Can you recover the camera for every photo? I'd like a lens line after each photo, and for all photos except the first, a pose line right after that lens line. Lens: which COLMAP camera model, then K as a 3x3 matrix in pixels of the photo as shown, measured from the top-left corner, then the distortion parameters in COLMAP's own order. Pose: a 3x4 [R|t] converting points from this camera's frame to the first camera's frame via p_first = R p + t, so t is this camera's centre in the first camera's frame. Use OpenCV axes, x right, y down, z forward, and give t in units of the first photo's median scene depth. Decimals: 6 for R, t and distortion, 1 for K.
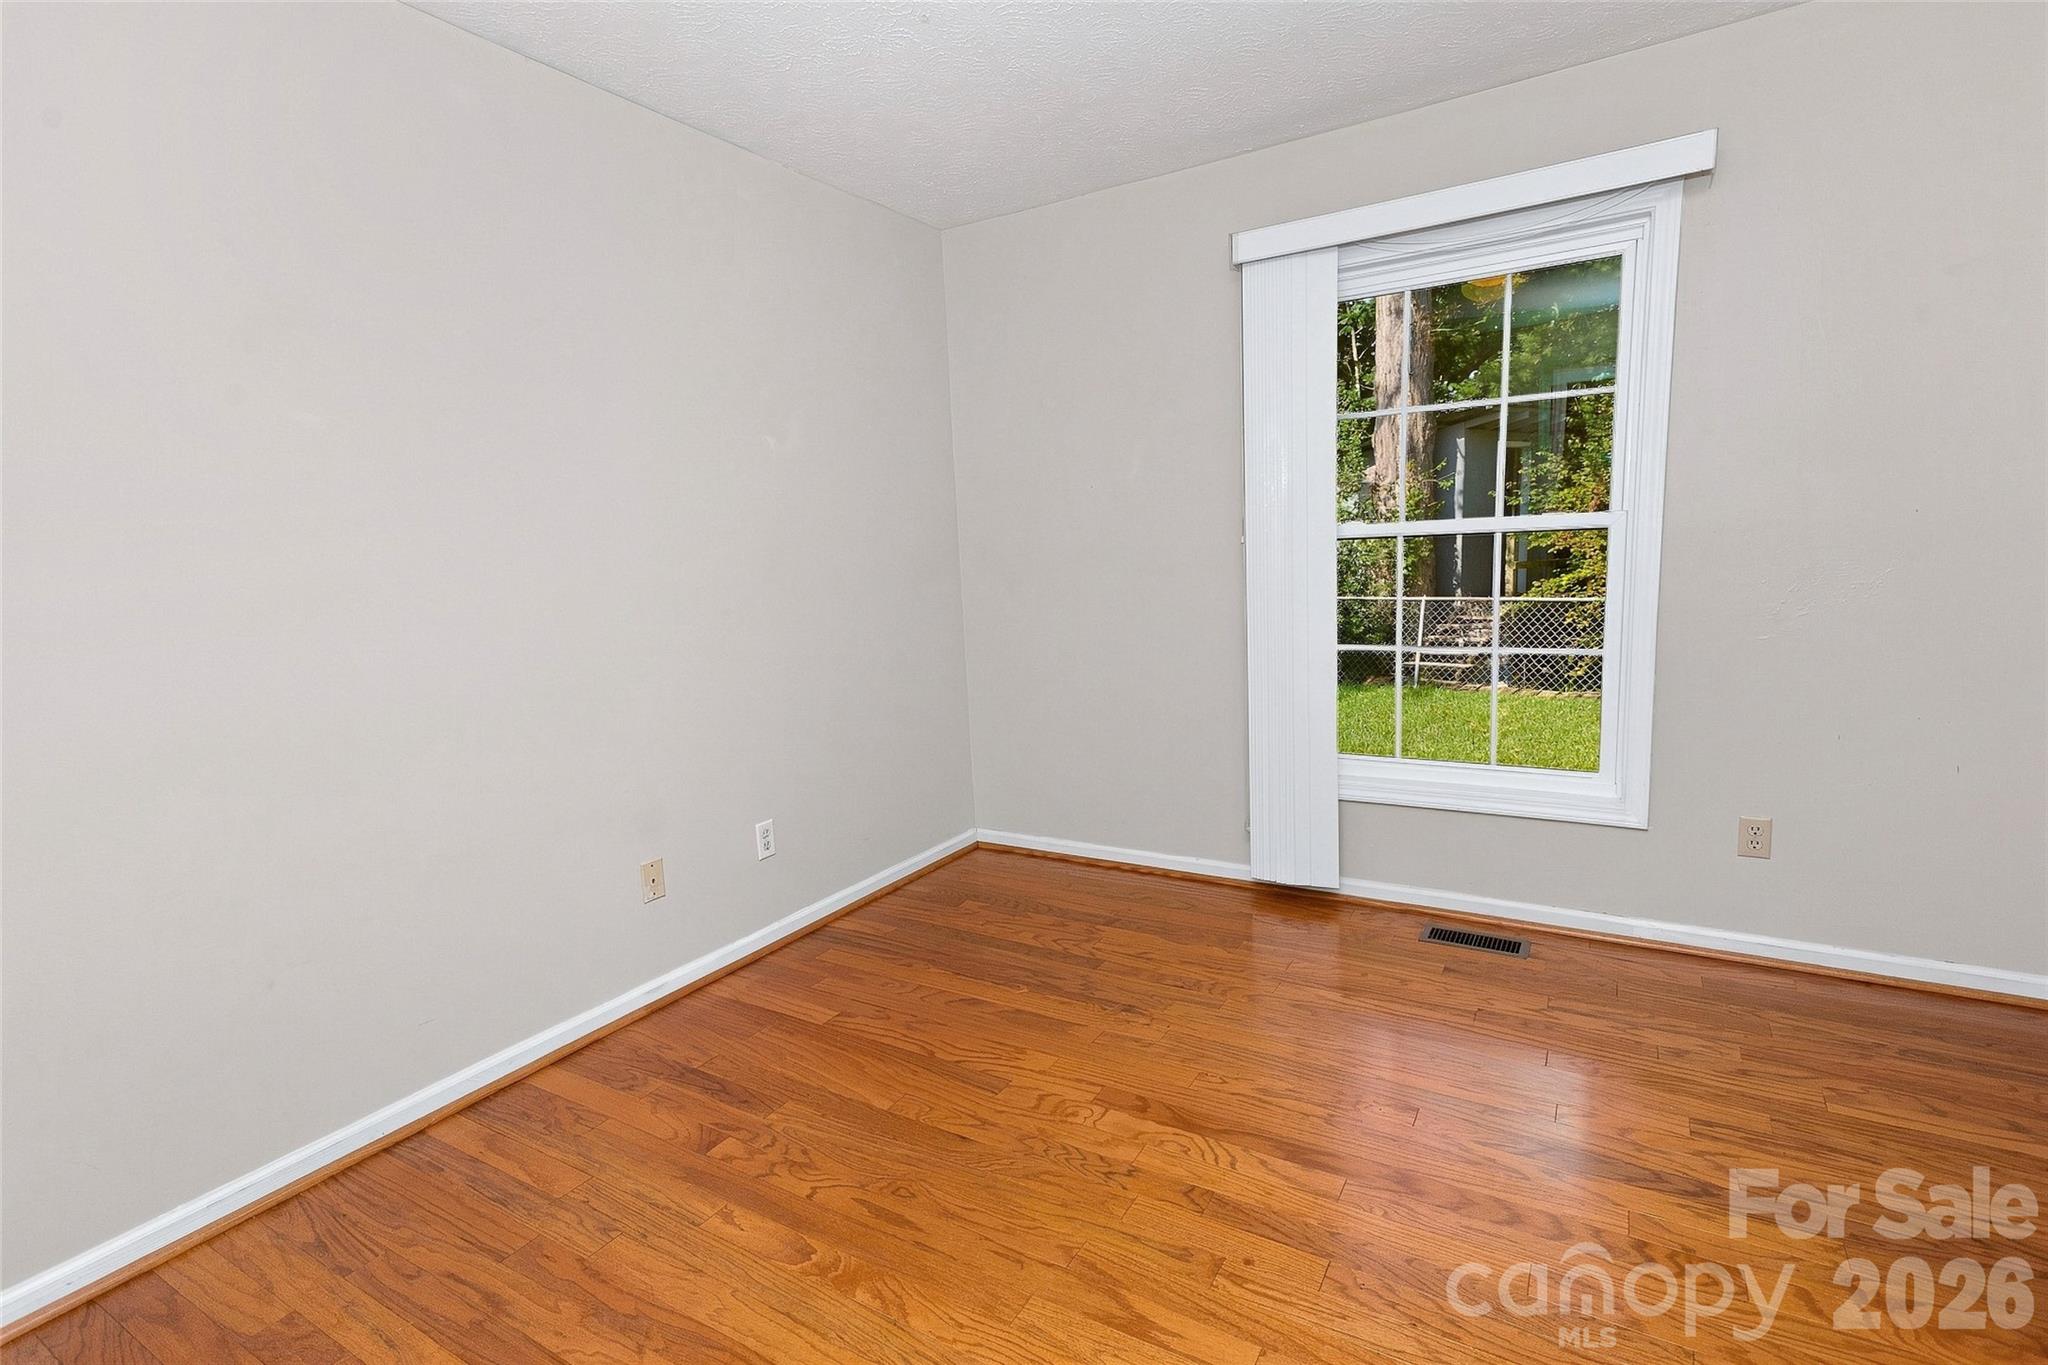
lens RADIAL K [[1038.3, 0, 1024.0], [0, 1038.3, 682.5], [0, 0, 1]] dist [0.020526, 0.000619]
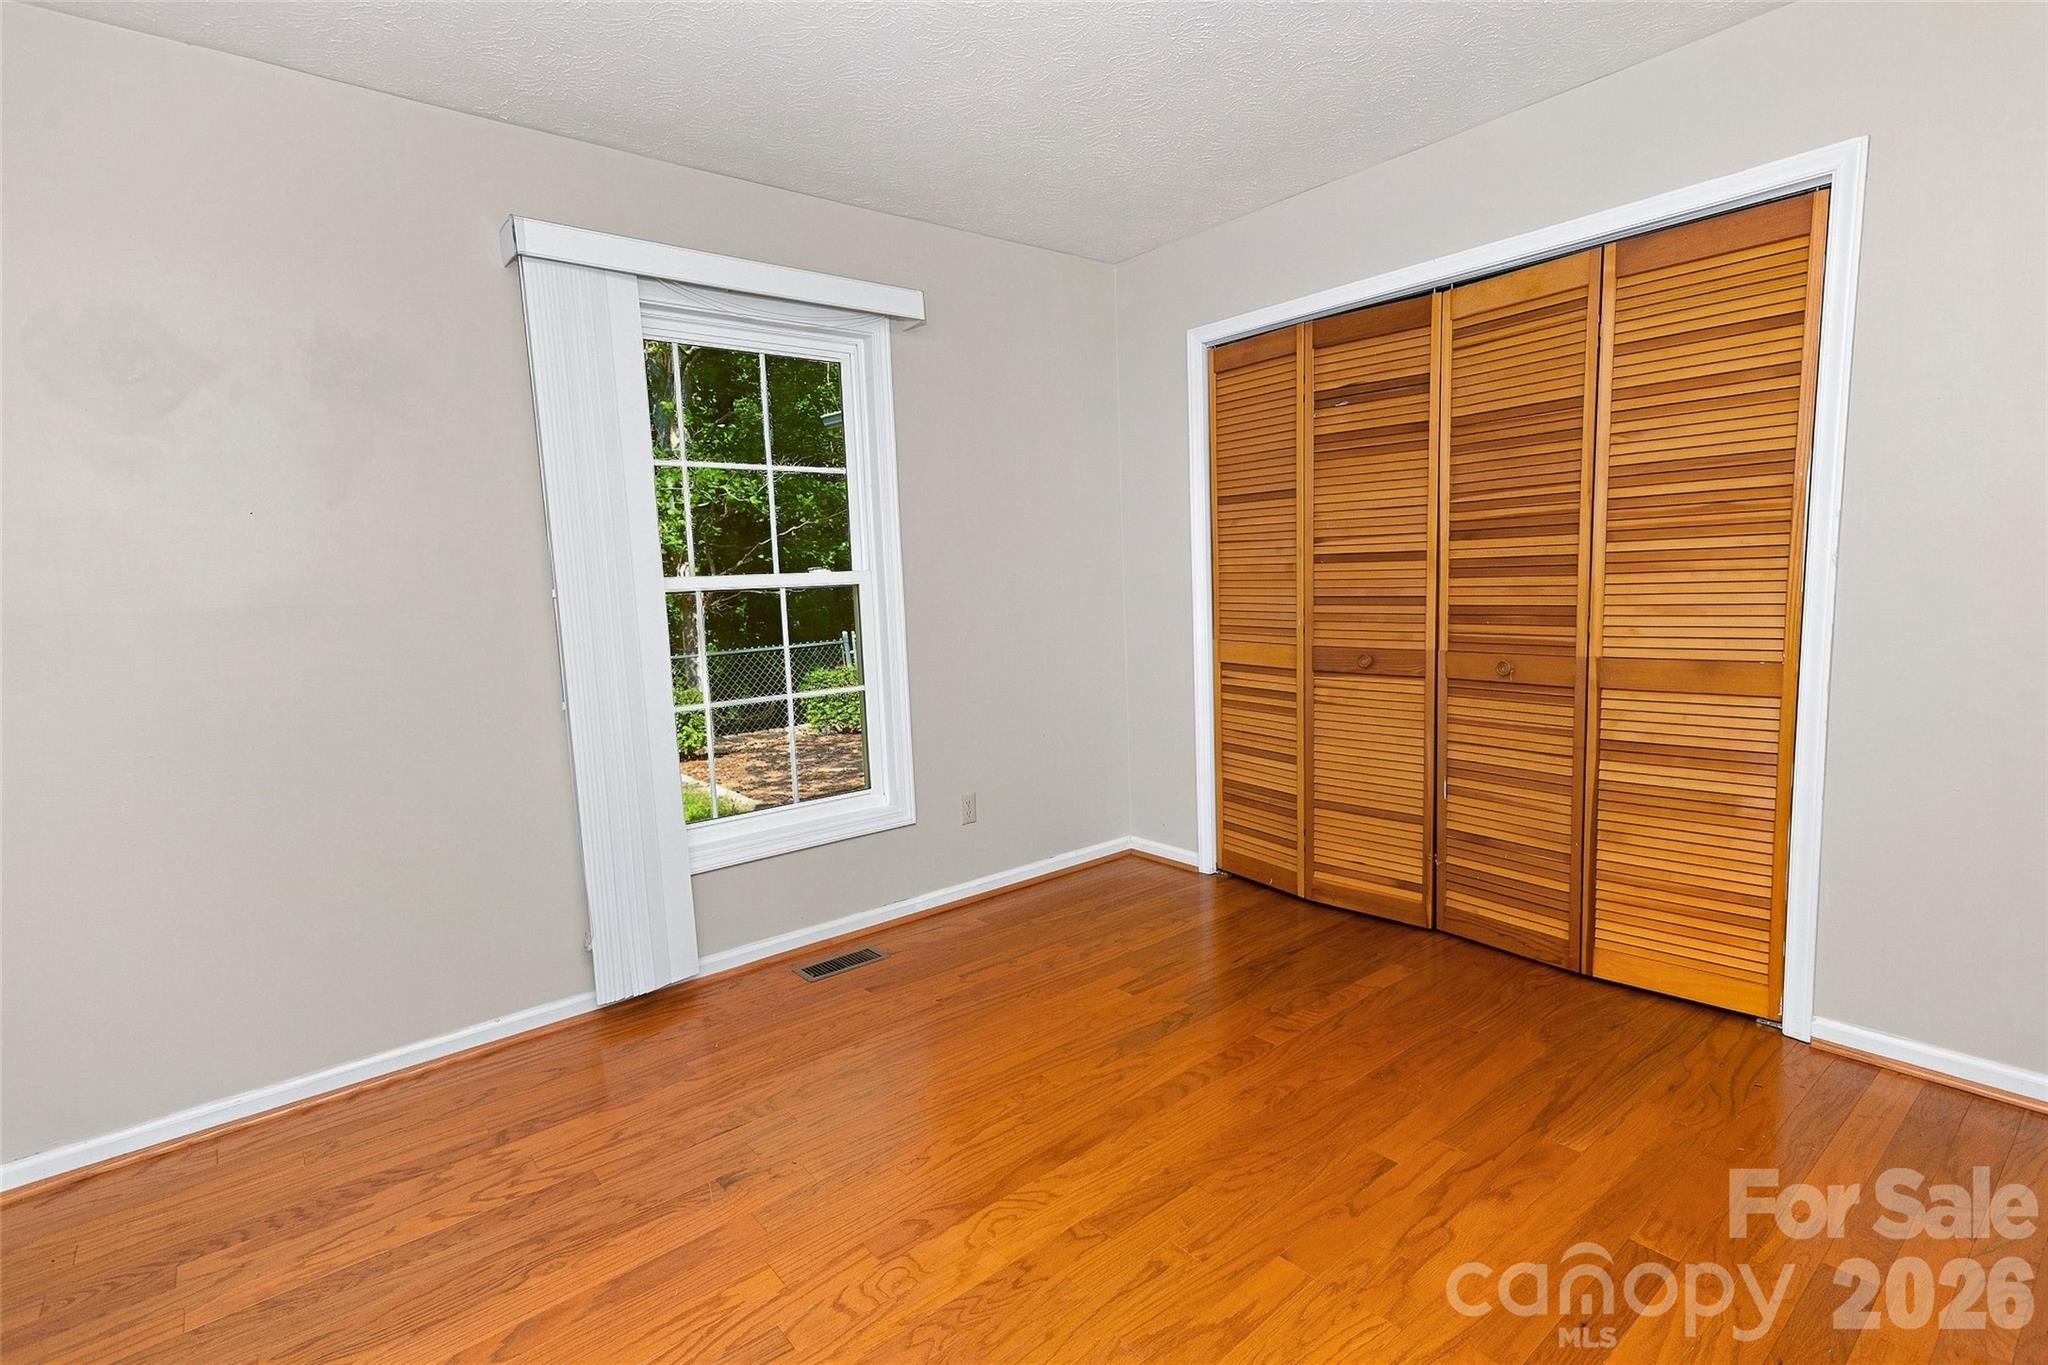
lens RADIAL K [[1017.9, 0, 1024.0], [0, 1017.9, 682.5], [0, 0, 1]] dist [0.022304, 0.000270]
pose [[0.282646, -0.068343, 0.956787, -0.492864], [0.158091, 0.987137, 0.023809, -0.032469], [-0.946107, 0.144530, 0.289815, 0.470024]]
